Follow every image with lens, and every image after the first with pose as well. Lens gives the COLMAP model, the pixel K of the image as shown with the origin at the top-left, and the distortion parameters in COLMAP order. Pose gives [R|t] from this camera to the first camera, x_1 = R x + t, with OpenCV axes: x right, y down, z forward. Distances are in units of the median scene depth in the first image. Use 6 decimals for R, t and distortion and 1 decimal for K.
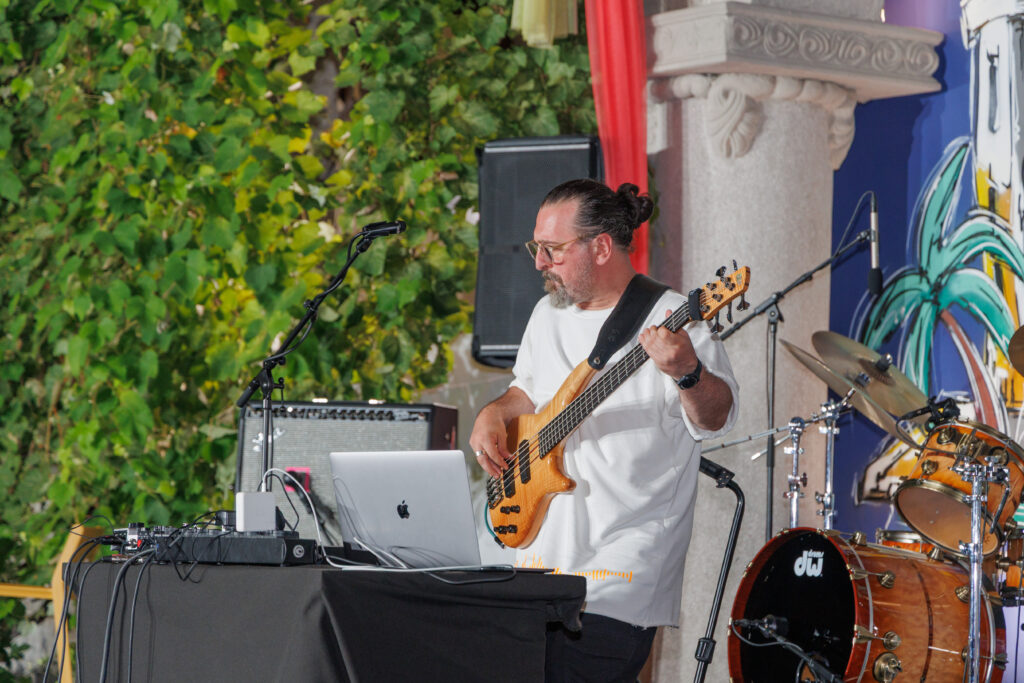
lens RADIAL K [[3382.6, 0, 512.9], [0, 3382.6, 344.5], [0, 0, 1]] dist [0.043879, 0.000000]
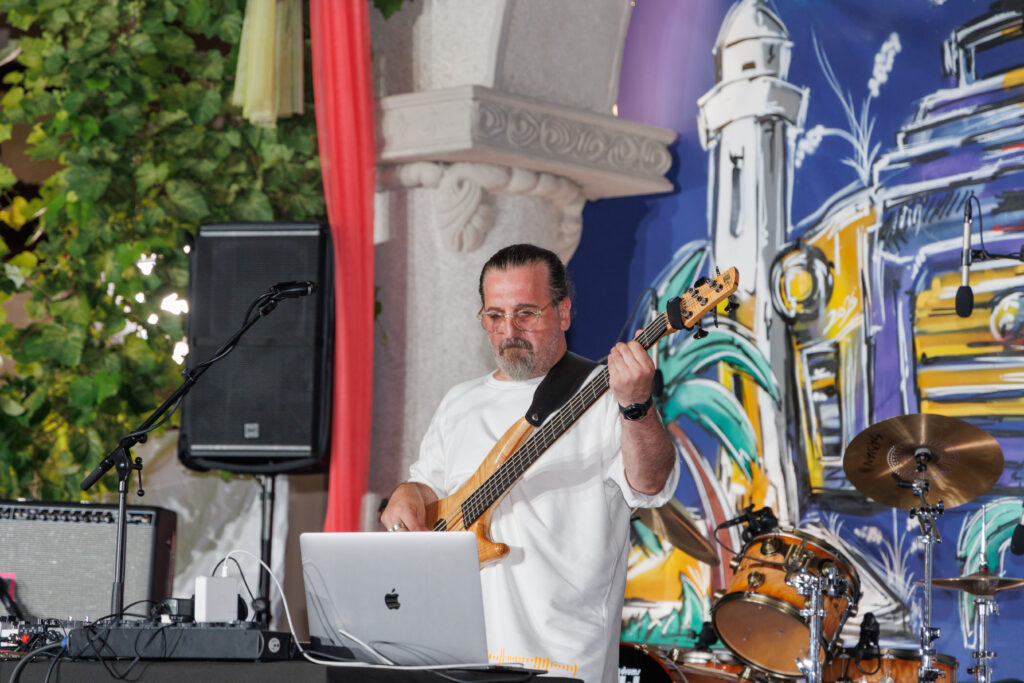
lens RADIAL K [[3382.6, 0, 527.5], [0, 3382.6, 294.8], [0, 0, 1]] dist [0.043879, 0.000000]
pose [[0.977189, 0.036682, 0.209181, -0.113838], [-0.024069, 0.997753, -0.062528, 0.014831], [-0.211004, 0.056067, 0.975876, 0.080710]]
